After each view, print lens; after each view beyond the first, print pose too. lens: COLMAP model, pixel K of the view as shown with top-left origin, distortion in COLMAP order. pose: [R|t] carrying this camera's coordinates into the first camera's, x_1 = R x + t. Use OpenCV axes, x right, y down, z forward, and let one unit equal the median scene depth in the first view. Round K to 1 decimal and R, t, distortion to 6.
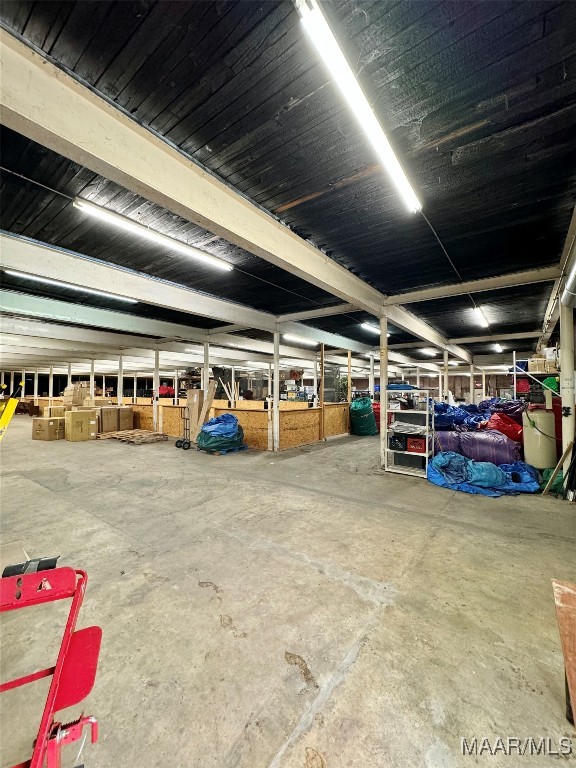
lens RADIAL K [[309.5, 0, 286.8], [0, 309.5, 385.9], [0, 0, 1]] dist [0.001964, -0.000245]
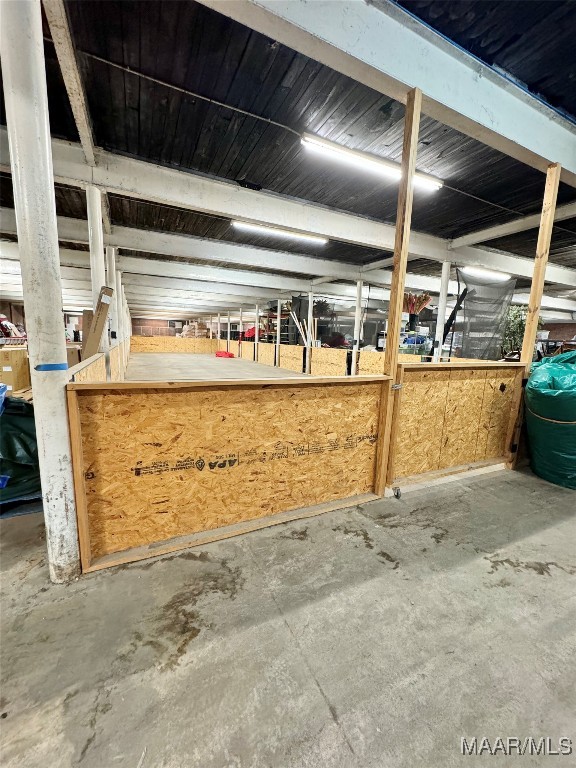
lens RADIAL K [[309.5, 0, 292.3], [0, 309.5, 382.7], [0, 0, 1]] dist [0.001964, -0.000245]
pose [[0.879495, 0.093445, -0.466645, 0.383750], [-0.016336, 0.985884, 0.166633, 0.055842], [0.475628, -0.138930, 0.868606, 1.603777]]
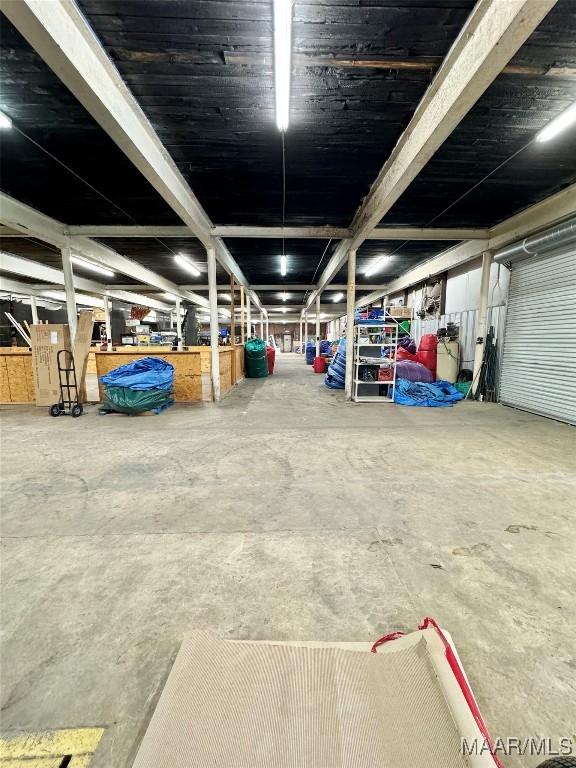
lens RADIAL K [[309.5, 0, 294.6], [0, 309.5, 385.2], [0, 0, 1]] dist [0.001964, -0.000245]
pose [[0.776089, -0.095366, 0.623371, -0.645591], [-0.007625, 0.987008, 0.160489, 0.061504], [-0.630578, -0.129307, 0.765279, 0.410360]]
